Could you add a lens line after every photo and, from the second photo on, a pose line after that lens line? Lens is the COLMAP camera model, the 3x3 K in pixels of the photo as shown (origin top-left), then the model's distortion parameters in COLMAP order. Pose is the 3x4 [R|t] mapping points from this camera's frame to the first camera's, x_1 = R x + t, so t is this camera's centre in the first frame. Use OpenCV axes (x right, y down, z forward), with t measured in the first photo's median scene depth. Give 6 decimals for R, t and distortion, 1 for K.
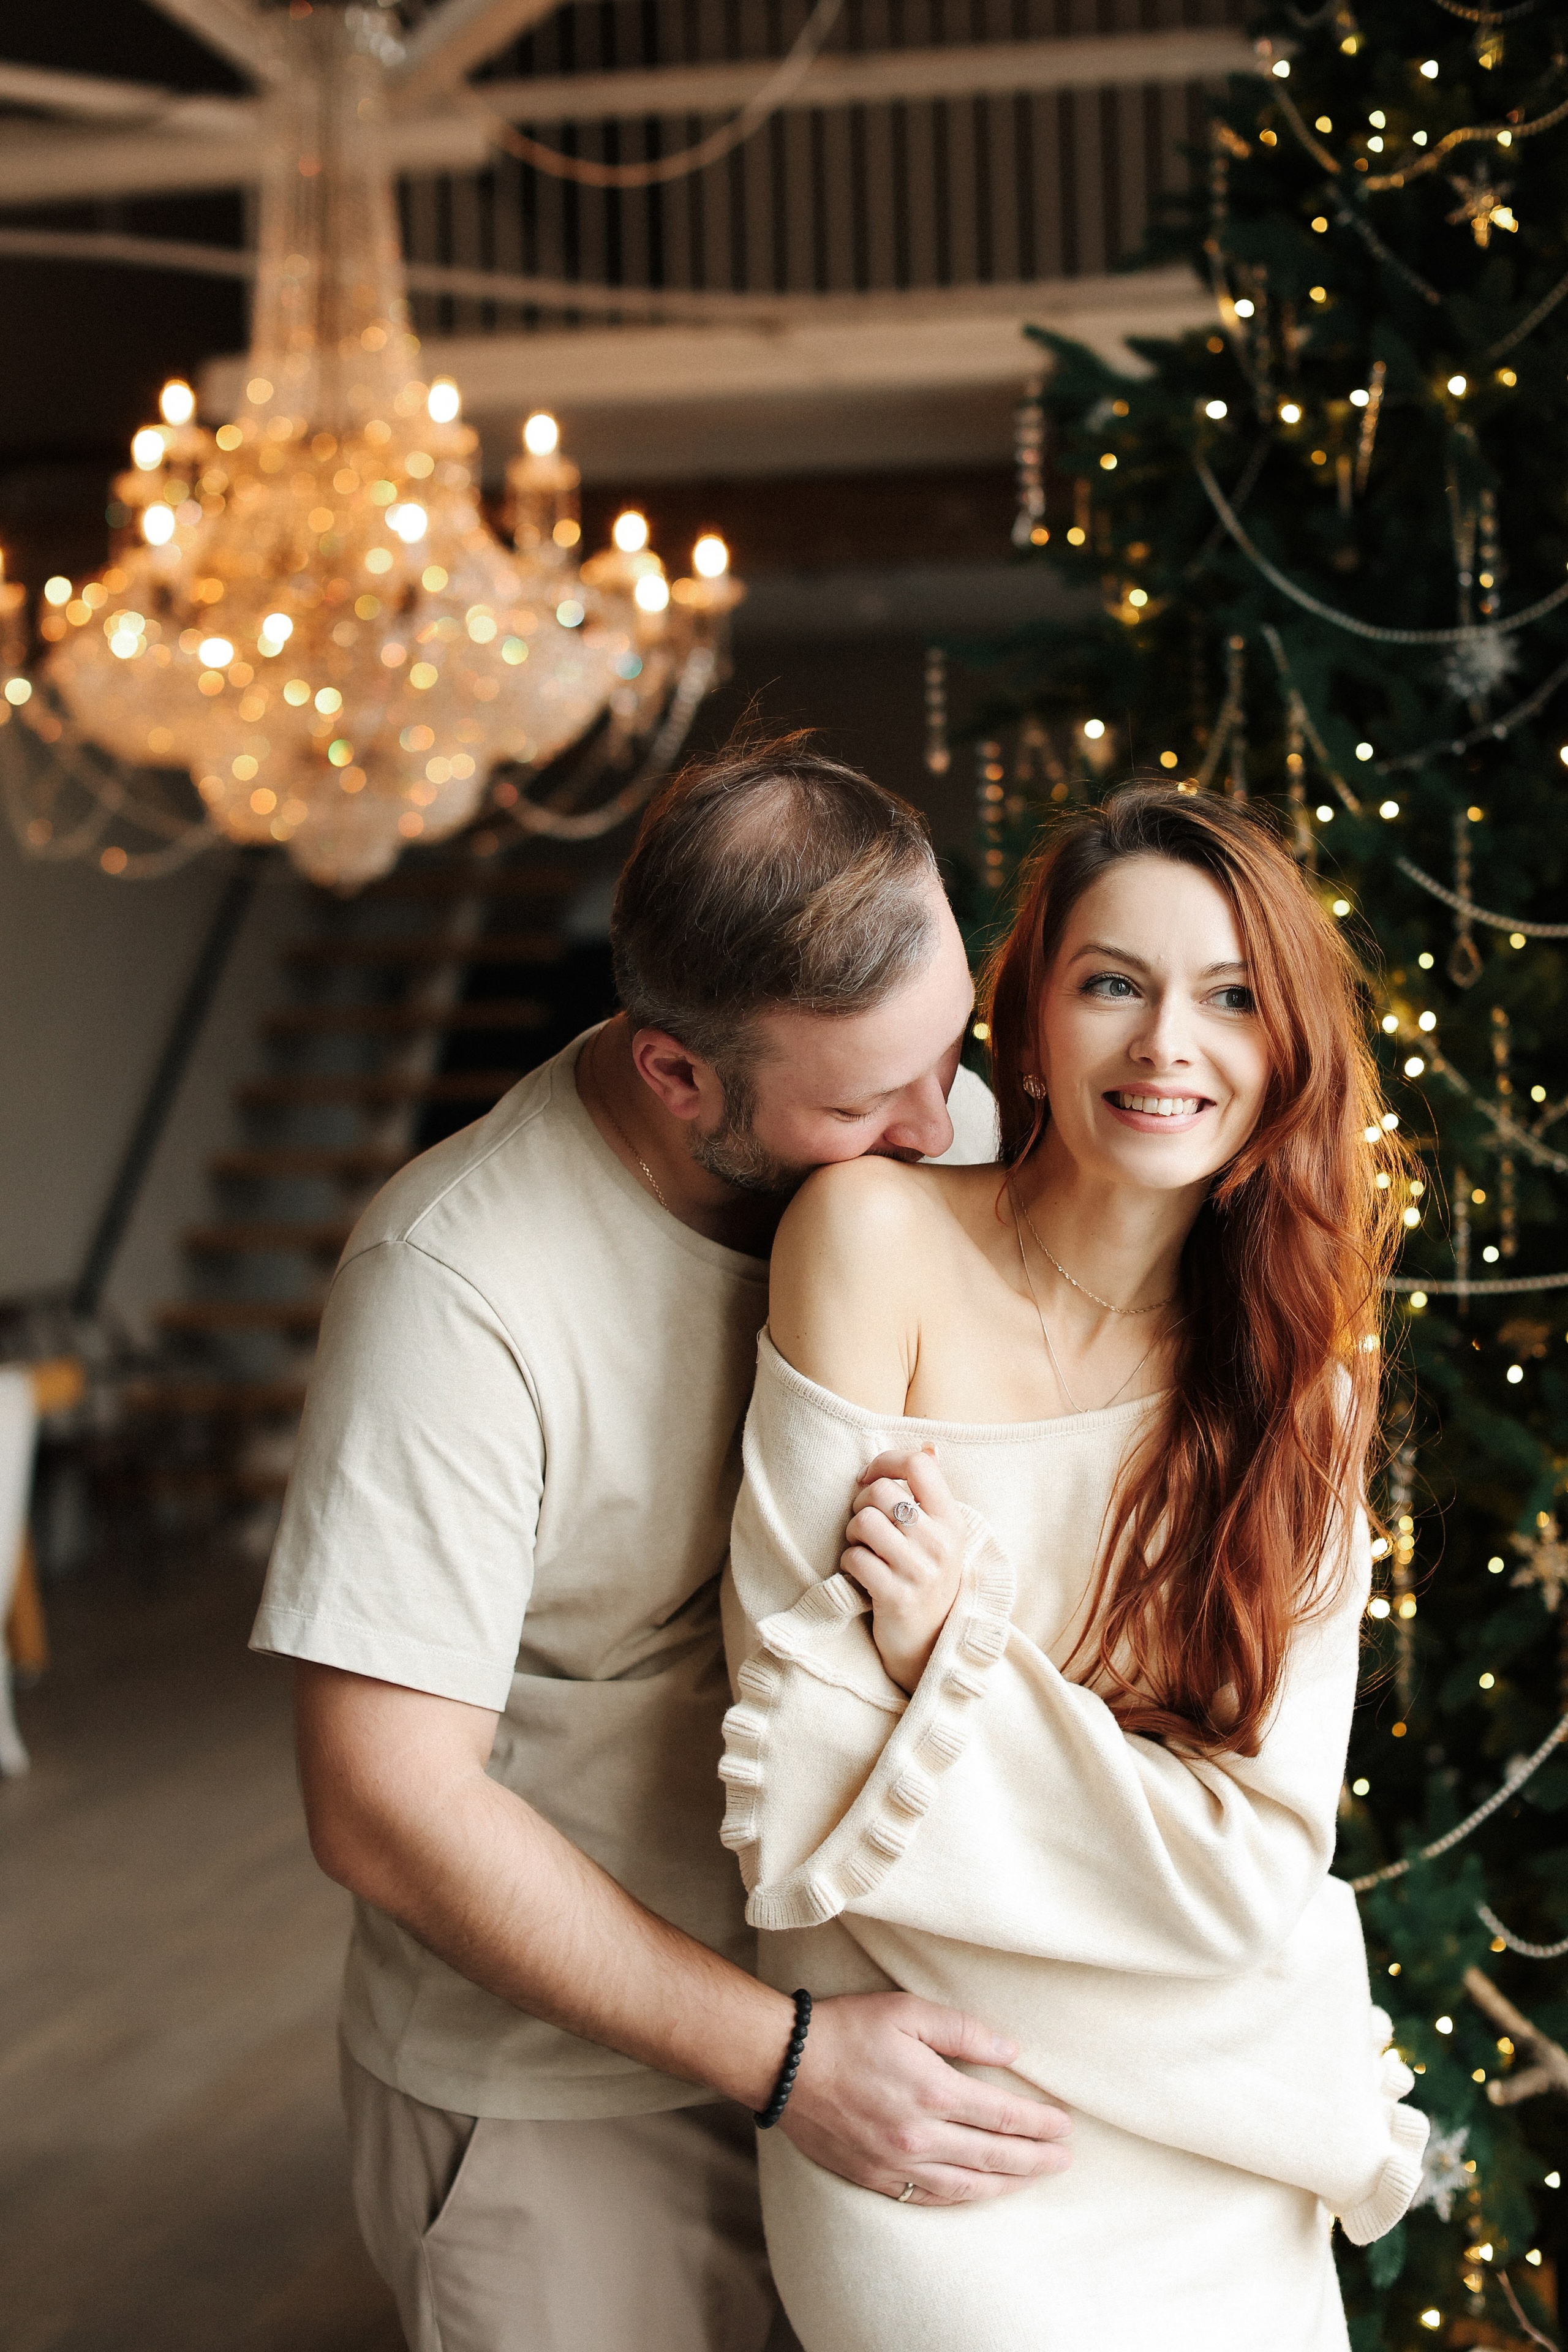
lens RADIAL K [[3539.0, 0, 469.7], [0, 3539.0, 1178.6], [0, 0, 1]] dist [-0.163390, 0.007226]
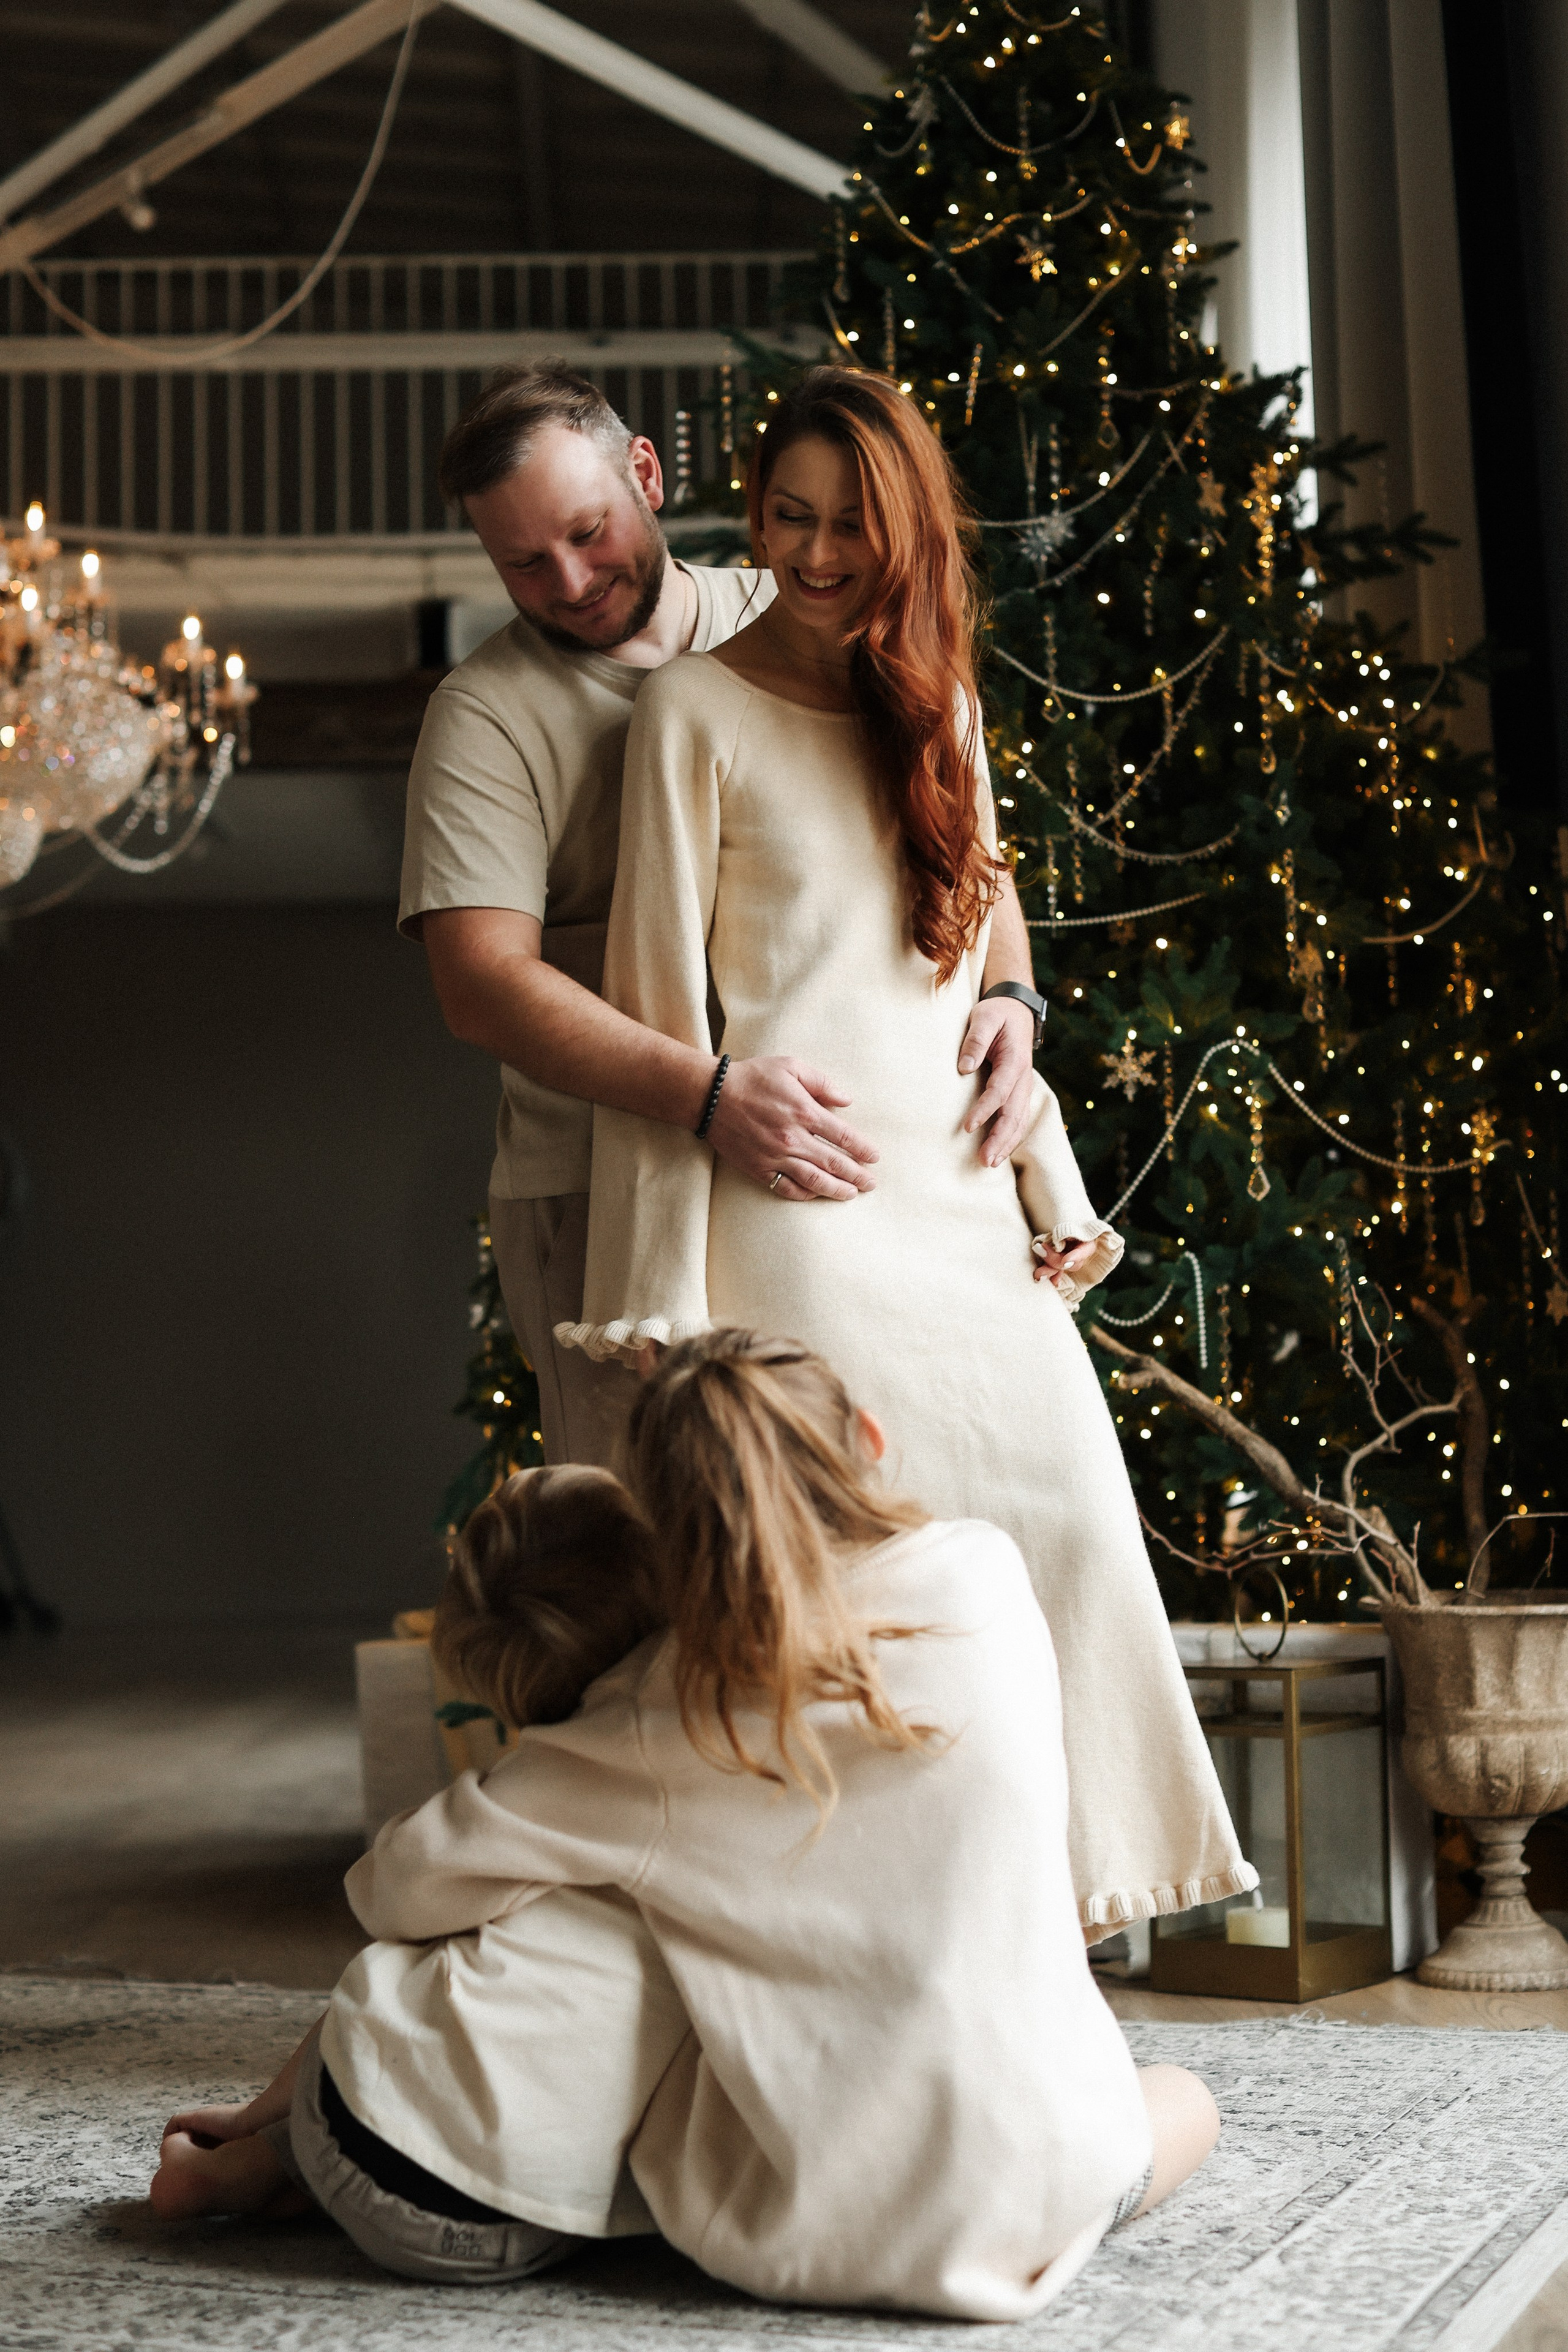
lens RADIAL K [[3556.8, 0, 784.0], [0, 3556.8, 1176.0], [0, 0, 1]] dist [-0.152044, 0.169612]
pose [[0.940168, 0.029783, 0.339407, -0.327703], [0.015079, 0.991559, -0.128780, 0.320205], [-0.340377, 0.126192, 0.931783, -0.364240]]
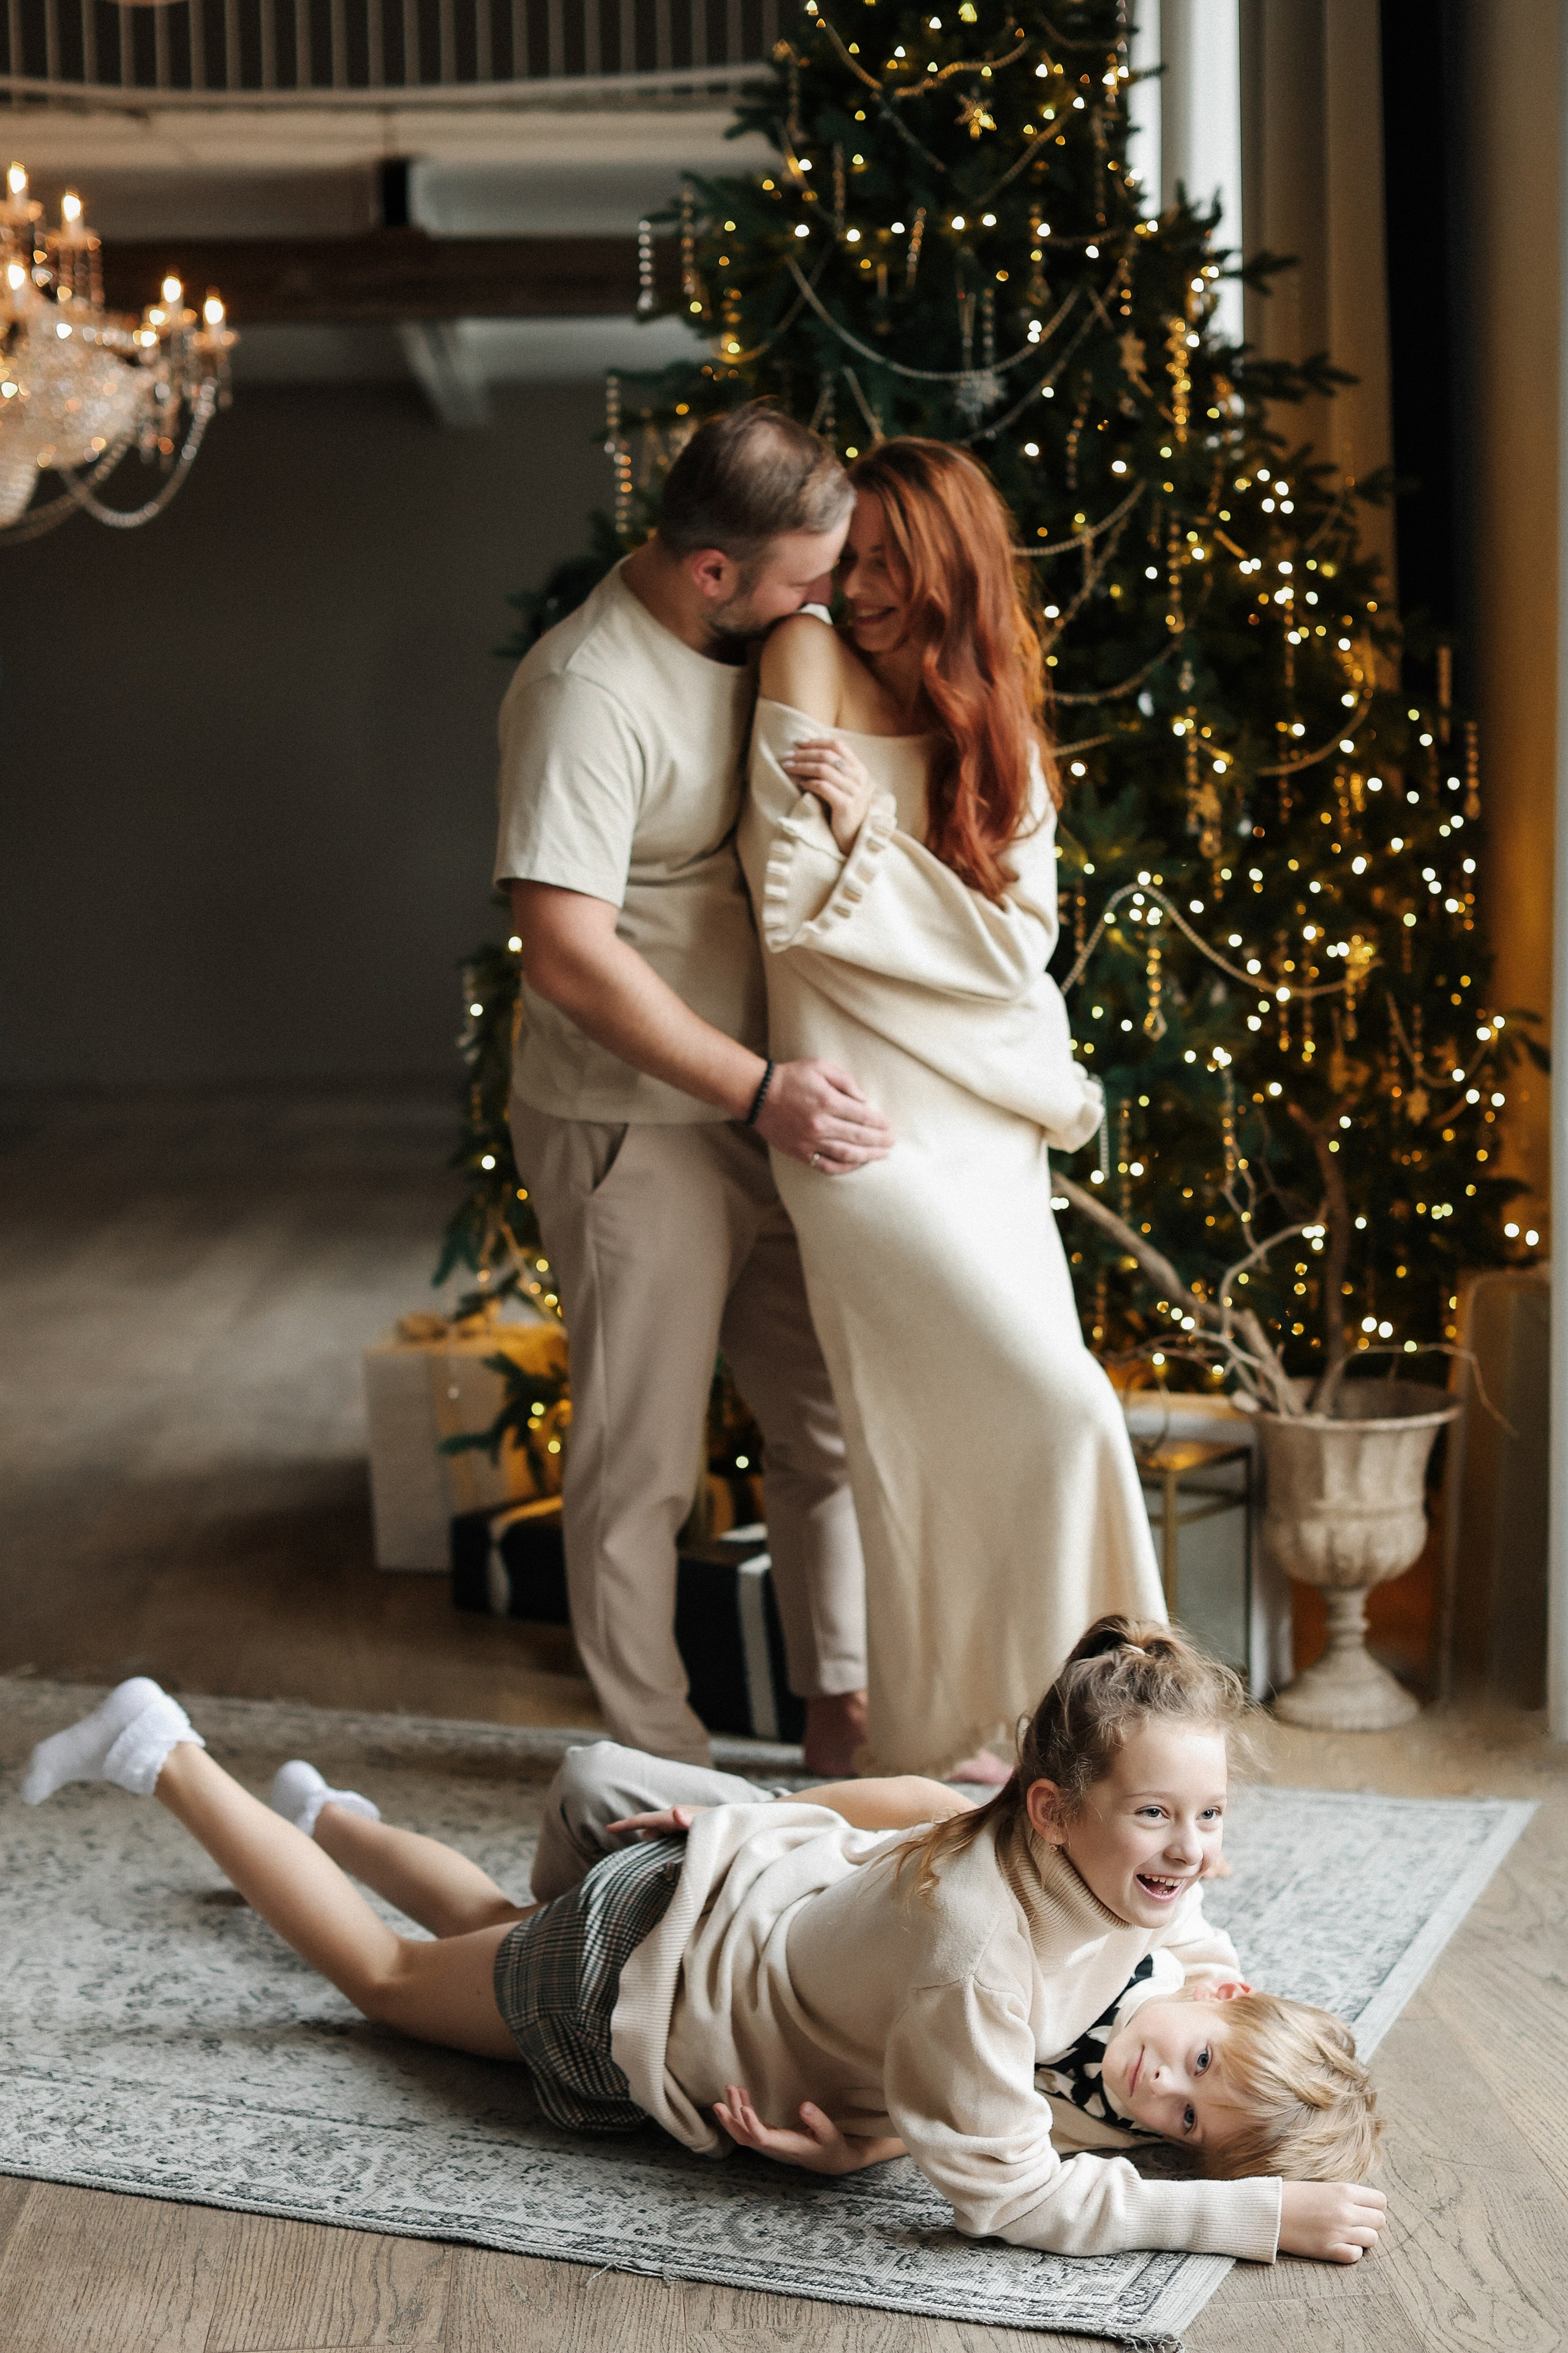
lens RADIAL K [[3558.0, 0, 784.0], [0, 3558.0, 1176.5], [0, 0, 1]] dist [-0.152044, 0.169612]
pose [[0.935107, -0.035011, 0.352630, -0.398925], [0.013359, 0.997883, 0.063649, 0.115546], [-0.354112, -0.054807, 0.933596, -0.558951]]
